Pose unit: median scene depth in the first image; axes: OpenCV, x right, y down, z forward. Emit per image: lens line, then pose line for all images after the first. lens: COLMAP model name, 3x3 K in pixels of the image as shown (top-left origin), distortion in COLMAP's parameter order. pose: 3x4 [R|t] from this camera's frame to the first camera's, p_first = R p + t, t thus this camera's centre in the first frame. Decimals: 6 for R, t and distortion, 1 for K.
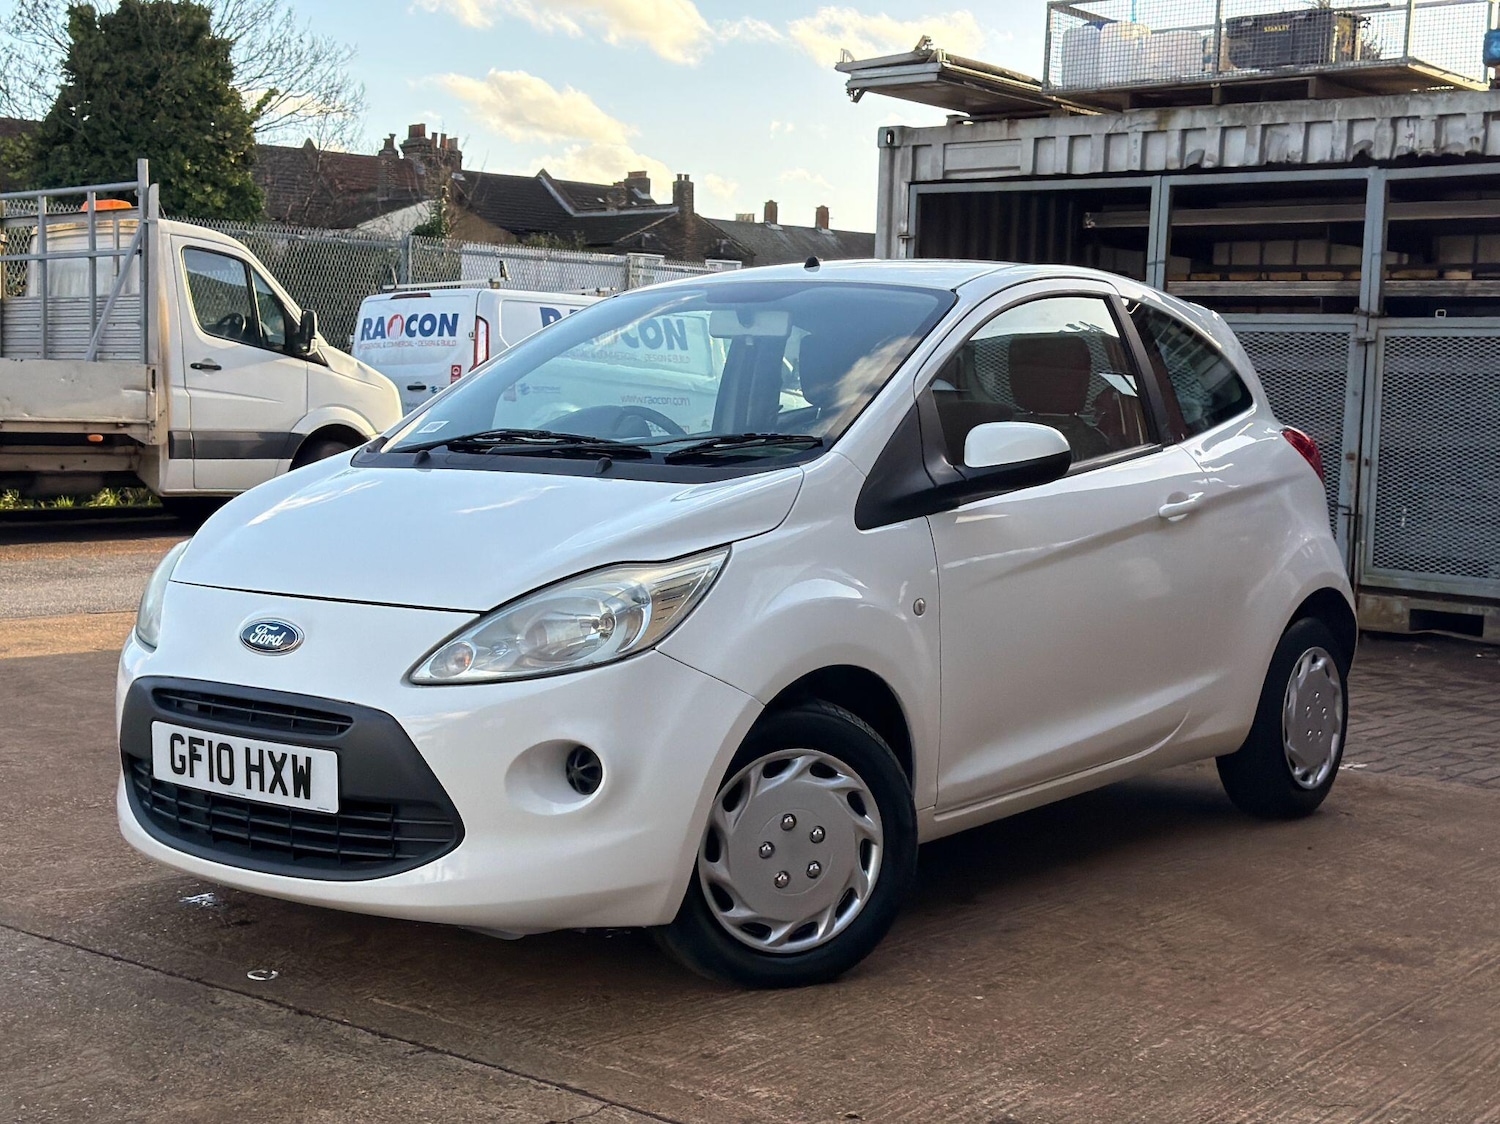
lens RADIAL K [[2131.7, 0, 760.9], [0, 2131.7, 558.1], [0, 0, 1]] dist [0.121260, 0.000000]
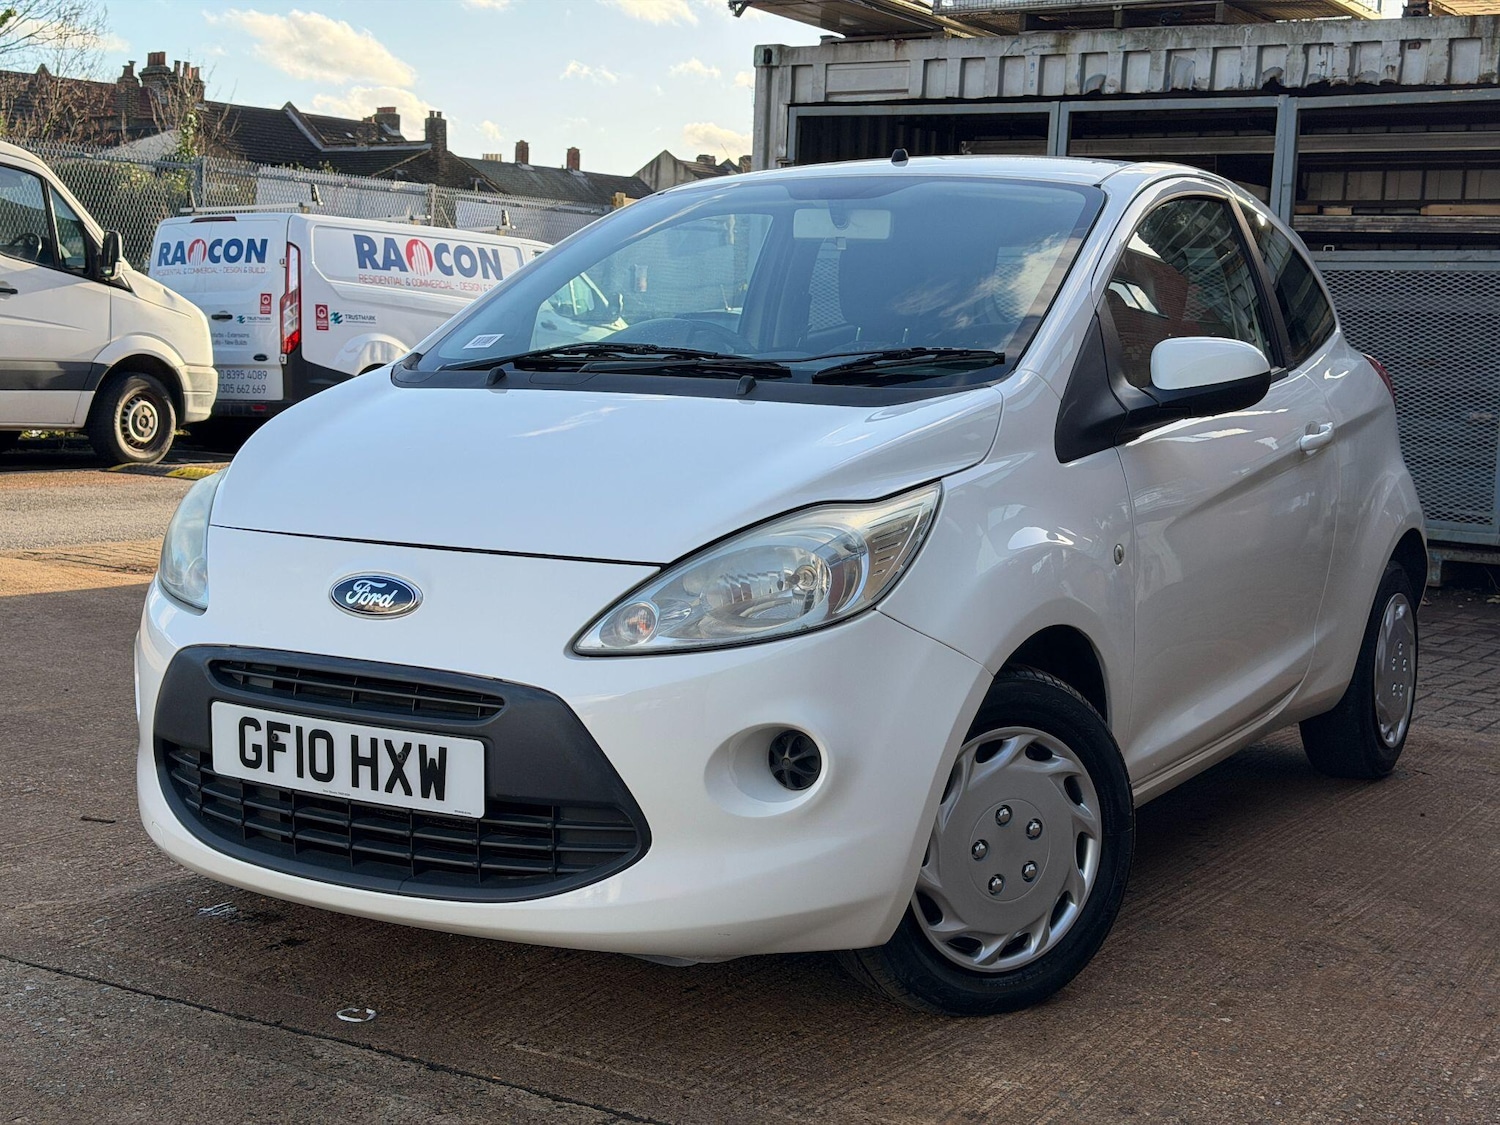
lens RADIAL K [[2131.7, 0, 790.4], [0, 2131.7, 516.5], [0, 0, 1]] dist [0.121260, 0.000000]
pose [[0.992379, -0.002830, 0.123193, -0.152453], [0.001824, 0.999964, 0.008281, 0.000744], [-0.123212, -0.007993, 0.992348, 0.166573]]
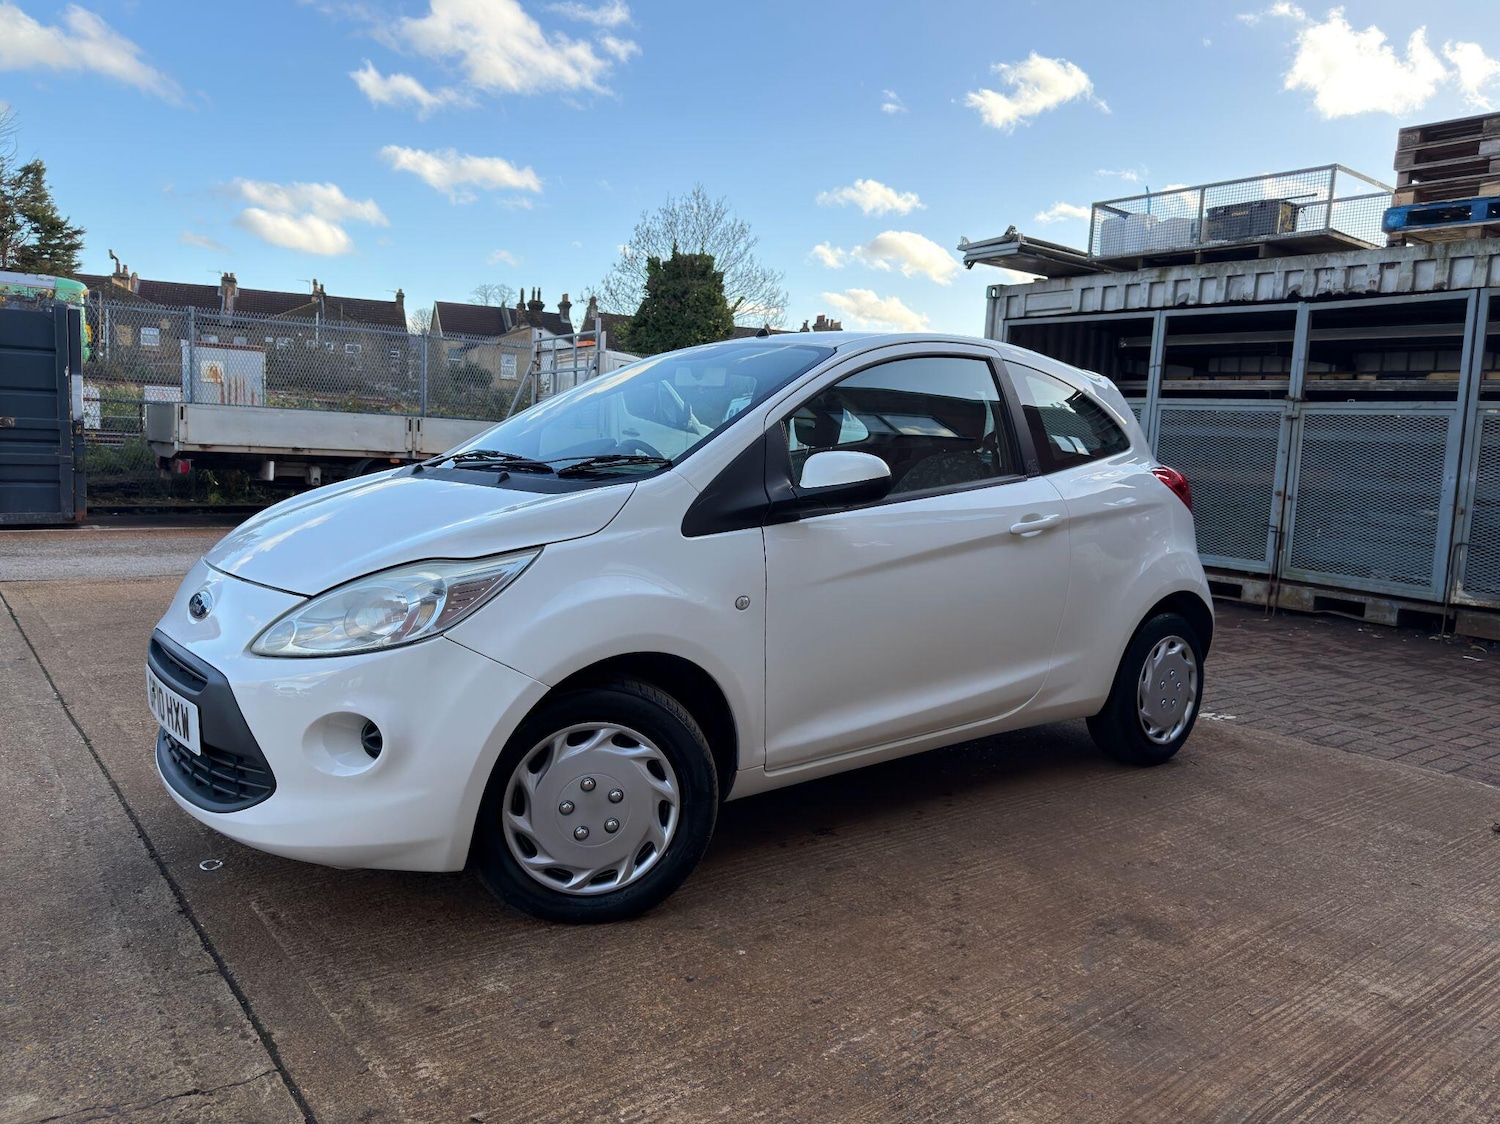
lens RADIAL K [[1121.1, 0, 730.4], [0, 1121.1, 559.0], [0, 0, 1]] dist [0.039231, -0.056485]
pose [[0.975151, 0.038147, -0.218230, 0.193771], [-0.034150, 0.999173, 0.022061, -0.014246], [0.218891, -0.014060, 0.975648, 0.374218]]
